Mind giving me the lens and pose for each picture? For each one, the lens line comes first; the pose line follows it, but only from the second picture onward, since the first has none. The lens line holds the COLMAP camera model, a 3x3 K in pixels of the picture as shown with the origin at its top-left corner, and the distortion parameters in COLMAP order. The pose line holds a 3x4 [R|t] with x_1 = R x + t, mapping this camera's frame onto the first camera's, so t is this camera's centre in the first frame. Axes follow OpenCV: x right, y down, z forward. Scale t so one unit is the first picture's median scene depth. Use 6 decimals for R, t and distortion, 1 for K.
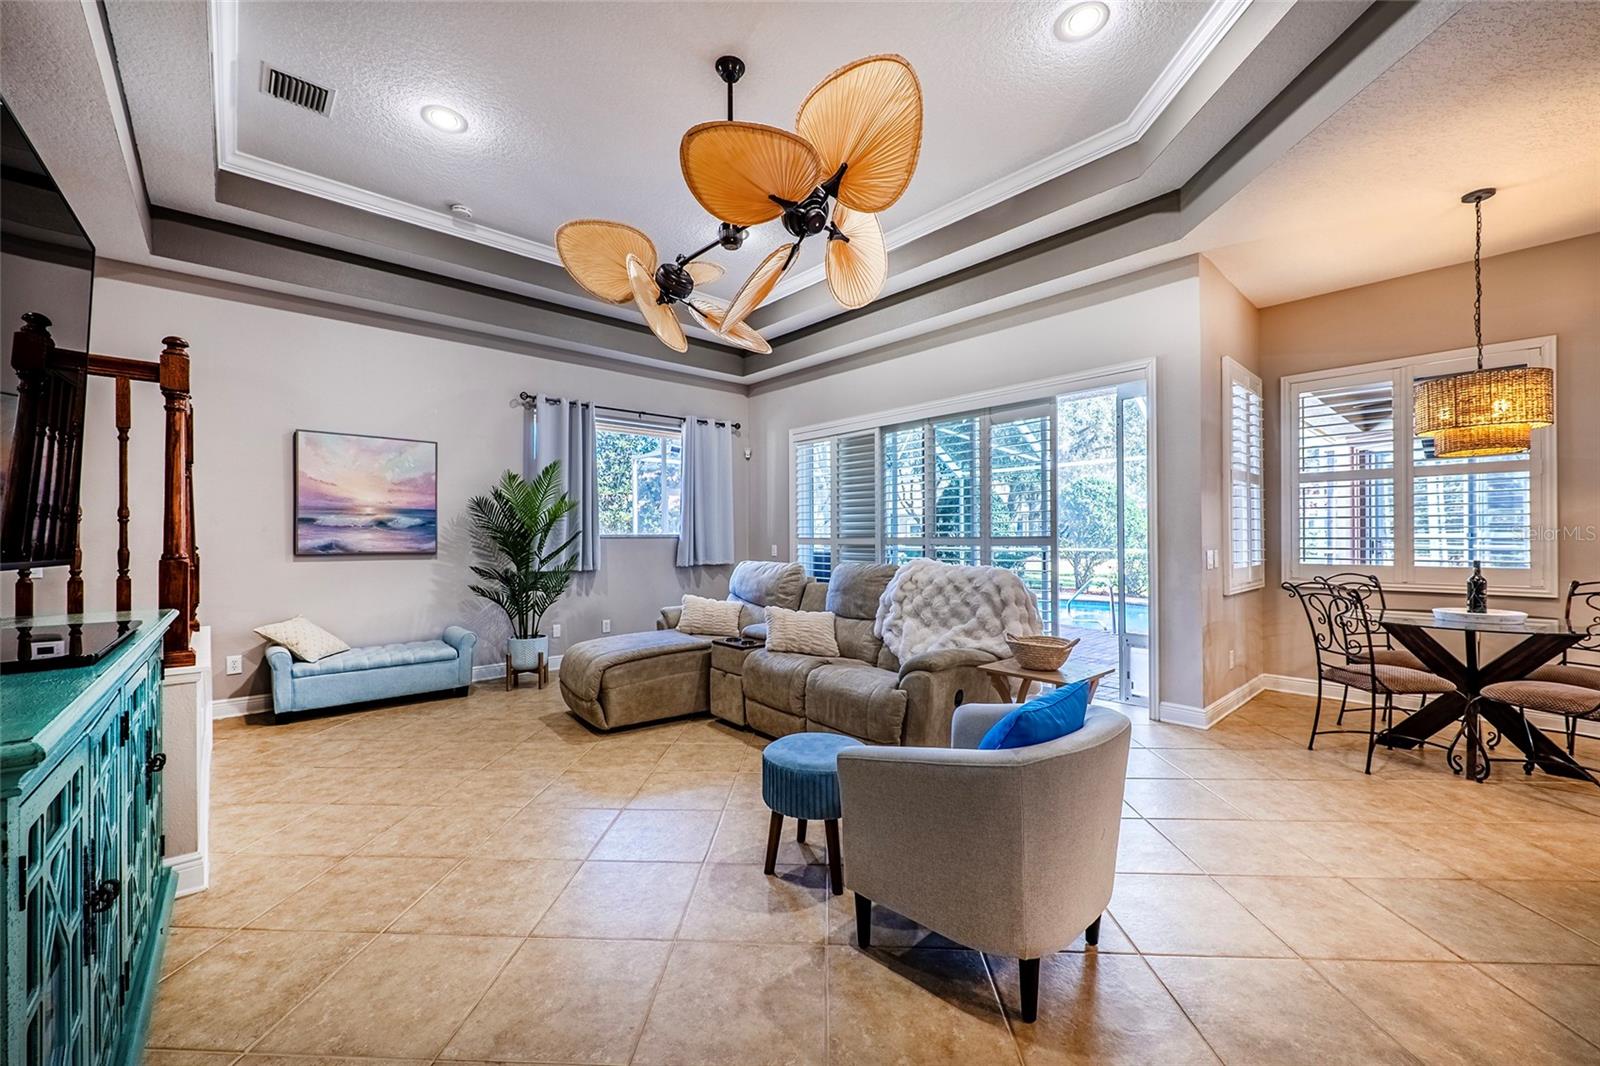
lens RADIAL K [[630.7, 0, 800.0], [0, 630.7, 533.0], [0, 0, 1]] dist [-0.001804, -0.000384]
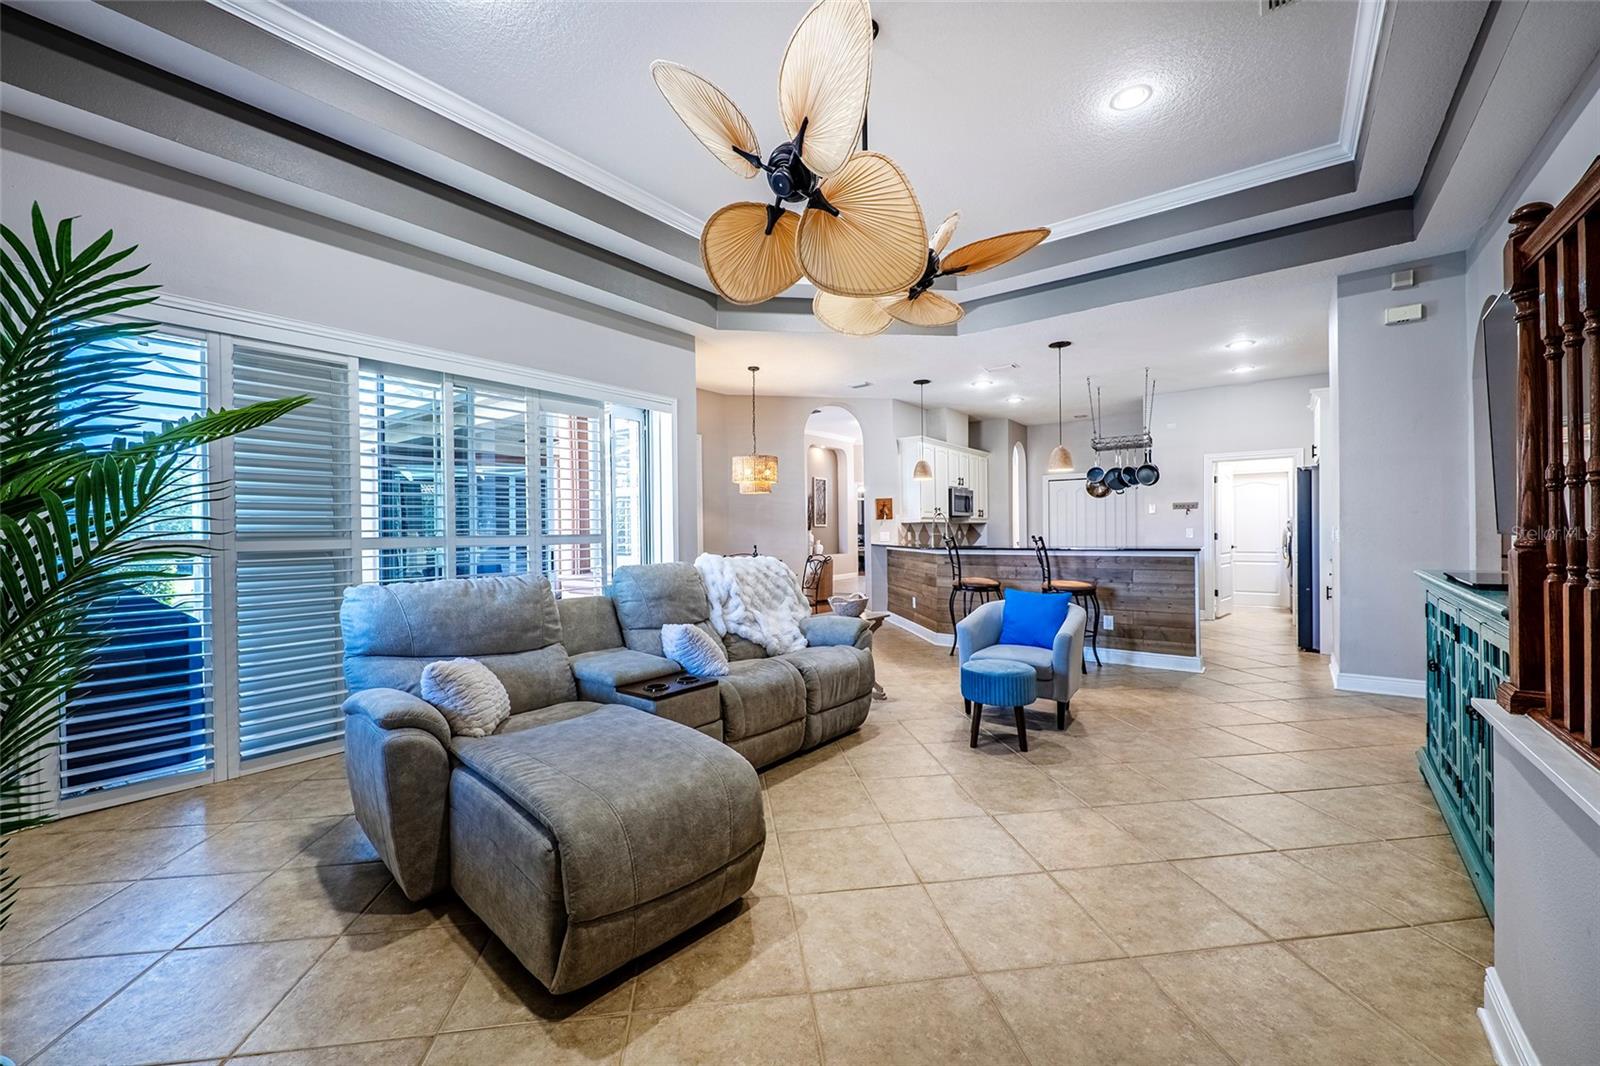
lens RADIAL K [[630.7, 0, 800.0], [0, 630.7, 533.0], [0, 0, 1]] dist [-0.001804, -0.000384]
pose [[-0.176651, 0.004595, 0.984263, -0.928133], [0.001479, 0.999989, -0.004403, 0.013375], [-0.984272, 0.000678, -0.176656, 1.154126]]
